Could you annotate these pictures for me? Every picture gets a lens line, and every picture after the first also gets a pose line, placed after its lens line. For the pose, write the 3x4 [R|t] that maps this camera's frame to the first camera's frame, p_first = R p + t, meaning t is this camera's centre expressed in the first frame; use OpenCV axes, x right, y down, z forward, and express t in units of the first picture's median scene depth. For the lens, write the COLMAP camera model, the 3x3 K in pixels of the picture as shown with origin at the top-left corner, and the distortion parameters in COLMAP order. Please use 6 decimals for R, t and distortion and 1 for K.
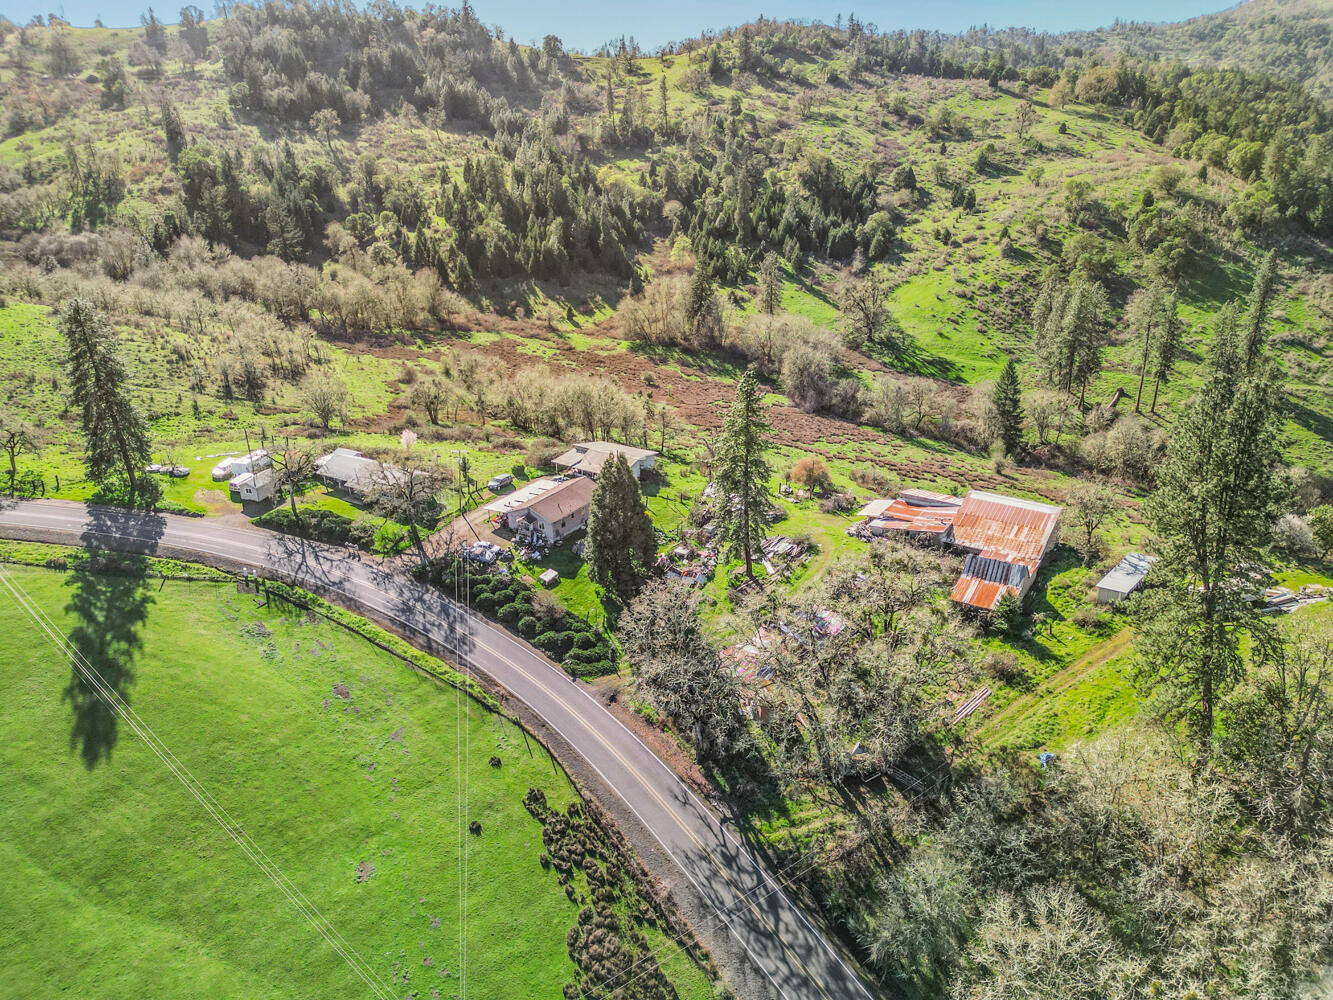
lens RADIAL K [[932.3, 0, 666.5], [0, 932.3, 500.0], [0, 0, 1]] dist [0.073195, -0.071021]
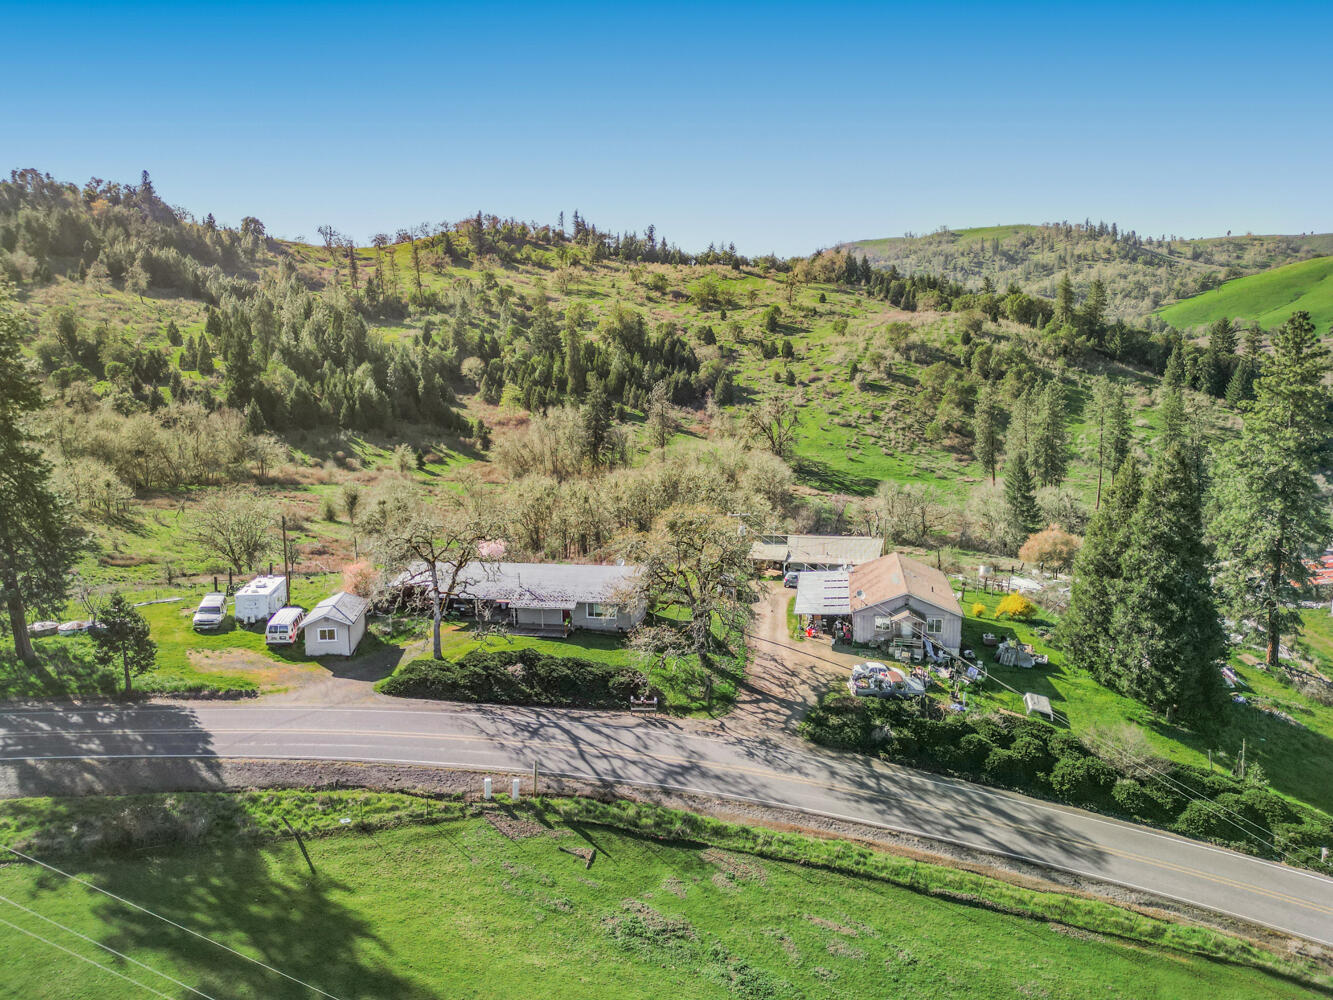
lens RADIAL K [[932.3, 0, 666.5], [0, 932.3, 500.0], [0, 0, 1]] dist [0.073195, -0.071021]
pose [[0.932932, -0.061264, 0.354802, -0.161784], [0.139223, 0.970150, -0.198562, 0.014968], [-0.332046, 0.234641, 0.913613, 0.182654]]
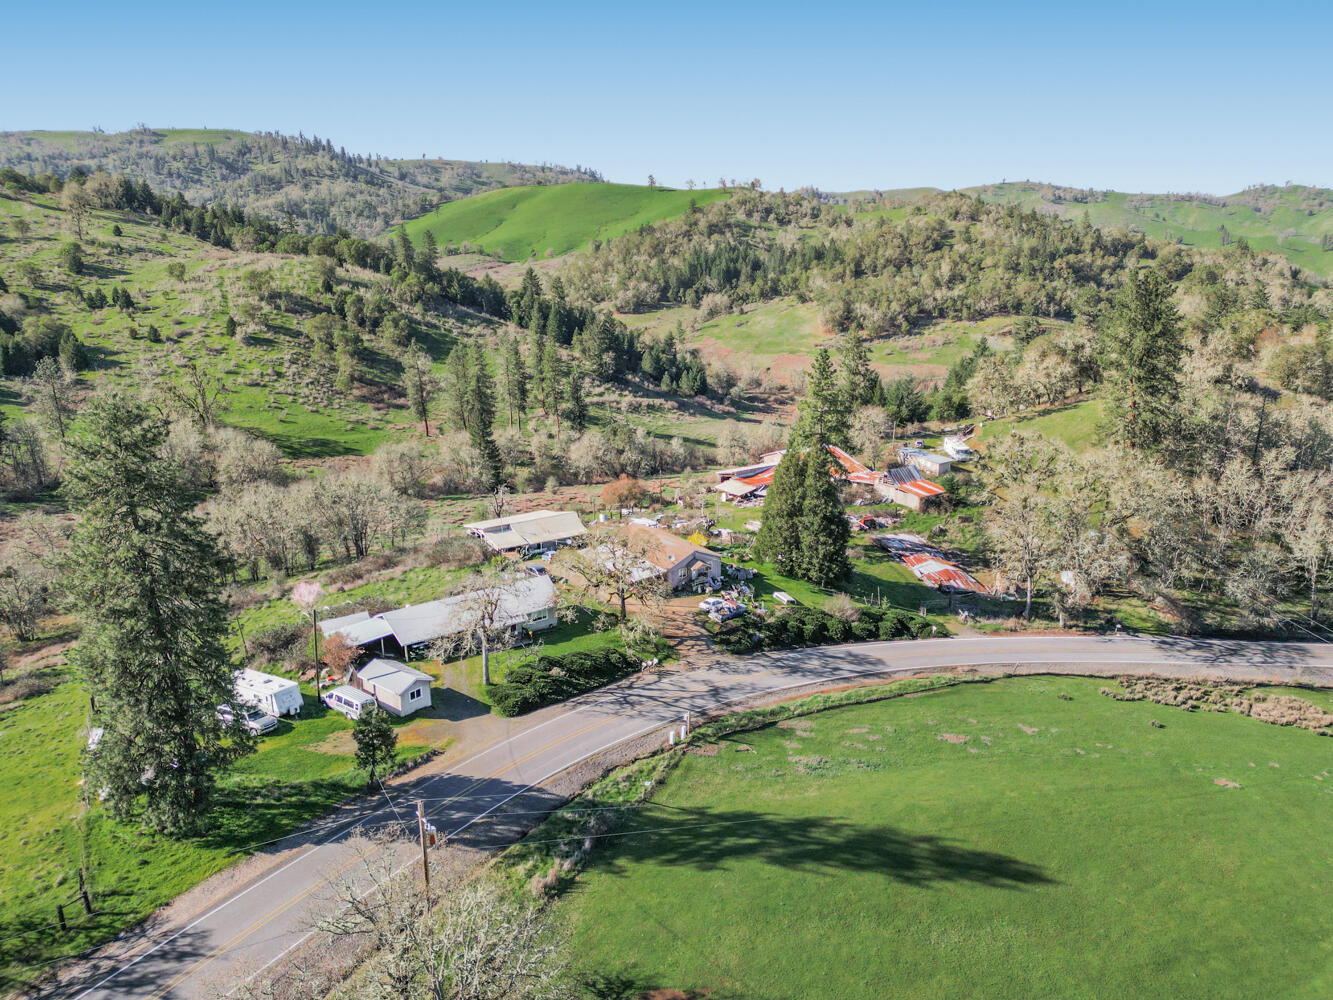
lens RADIAL K [[932.3, 0, 666.5], [0, 932.3, 500.0], [0, 0, 1]] dist [0.073195, -0.071021]
pose [[0.408649, -0.240294, 0.880491, -0.308568], [0.352916, 0.931282, 0.090361, -0.042592], [-0.841699, 0.273813, 0.465371, 0.212108]]
